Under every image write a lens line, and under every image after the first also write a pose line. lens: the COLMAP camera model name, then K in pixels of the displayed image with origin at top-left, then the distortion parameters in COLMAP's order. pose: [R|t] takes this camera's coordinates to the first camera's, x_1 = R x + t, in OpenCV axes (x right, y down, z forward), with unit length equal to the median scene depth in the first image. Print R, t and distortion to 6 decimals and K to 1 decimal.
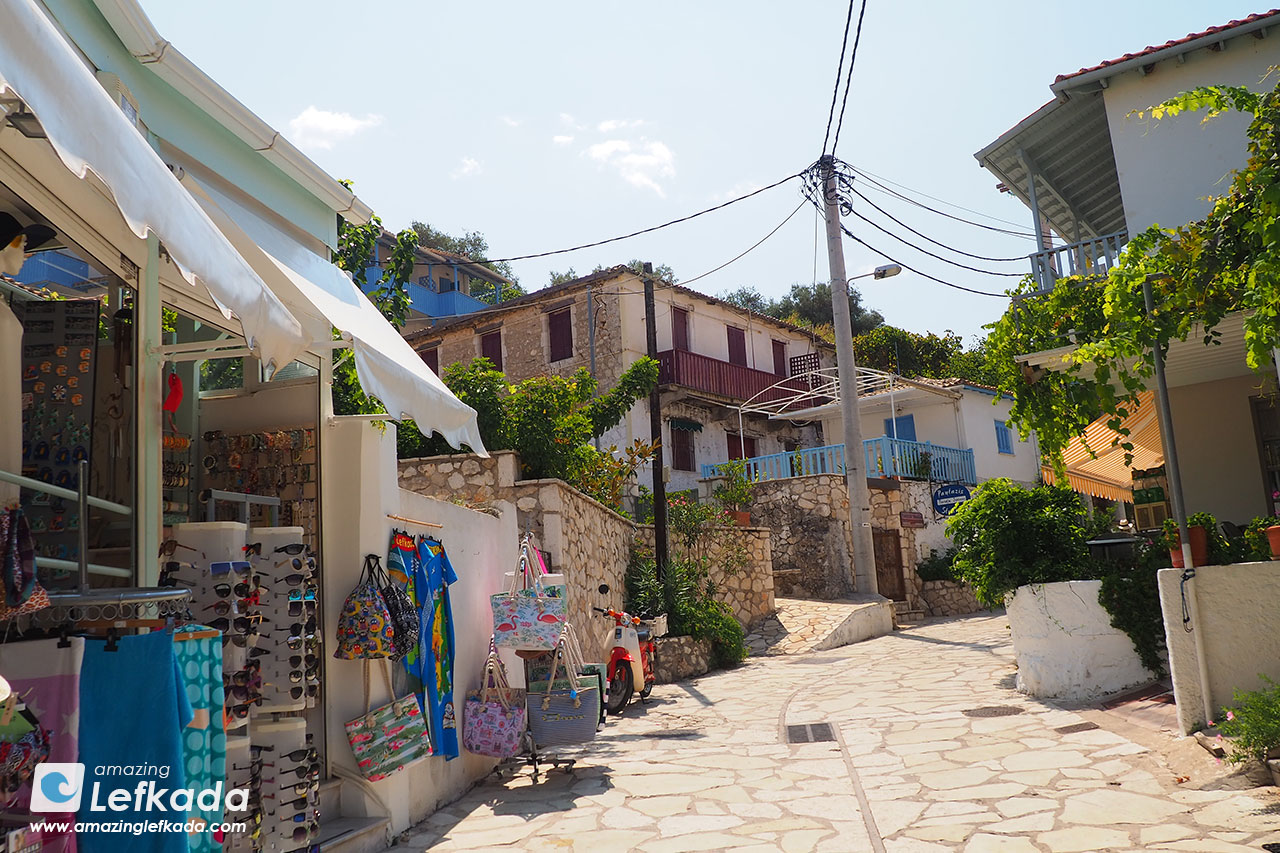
lens RADIAL K [[1204.6, 0, 640.0], [0, 1204.6, 426.5], [0, 0, 1]] dist [0.072510, 0.000226]
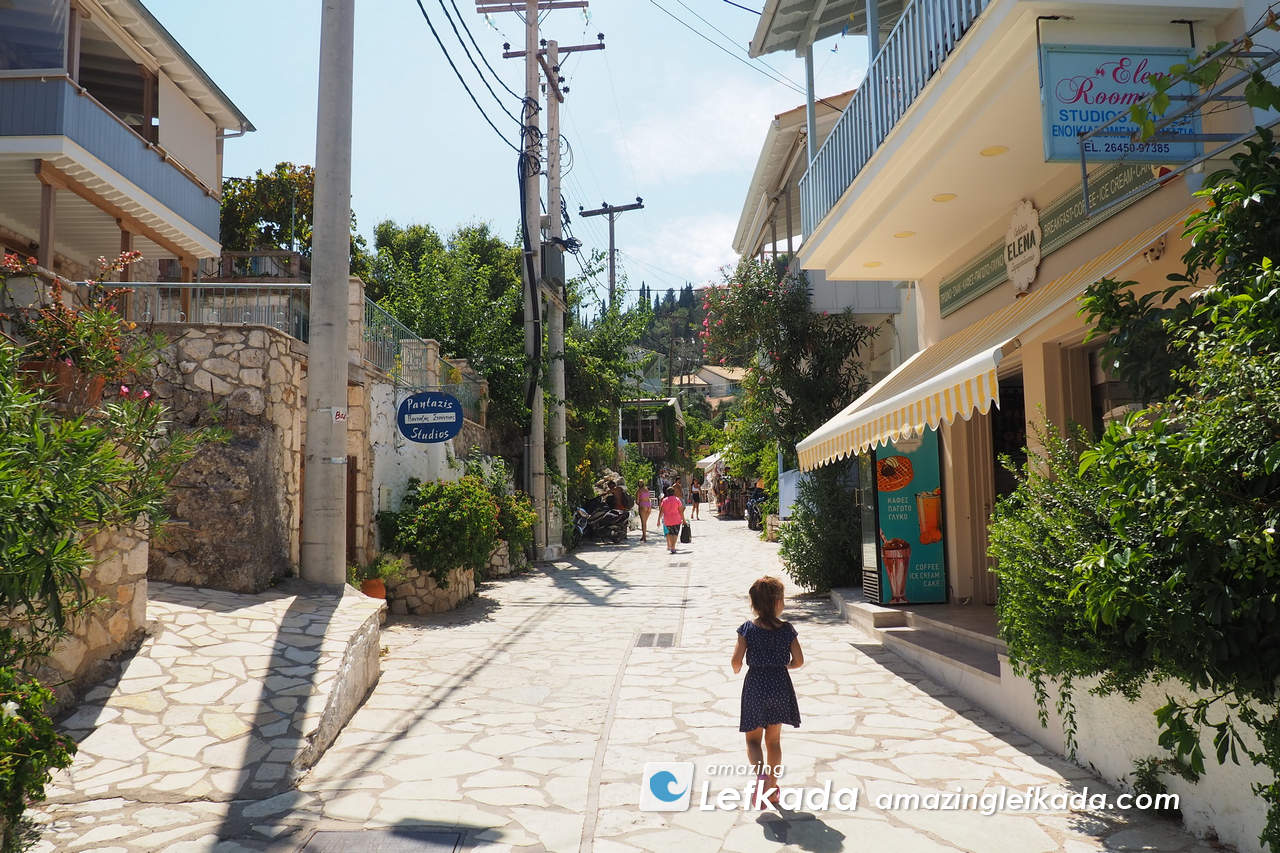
lens RADIAL K [[1204.6, 0, 640.0], [0, 1204.6, 426.5], [0, 0, 1]] dist [0.072510, 0.000226]
pose [[0.816161, 0.119320, 0.565371, 0.010138], [-0.147111, 0.989113, 0.003617, 0.054798], [-0.558785, -0.086124, 0.824829, 0.522930]]
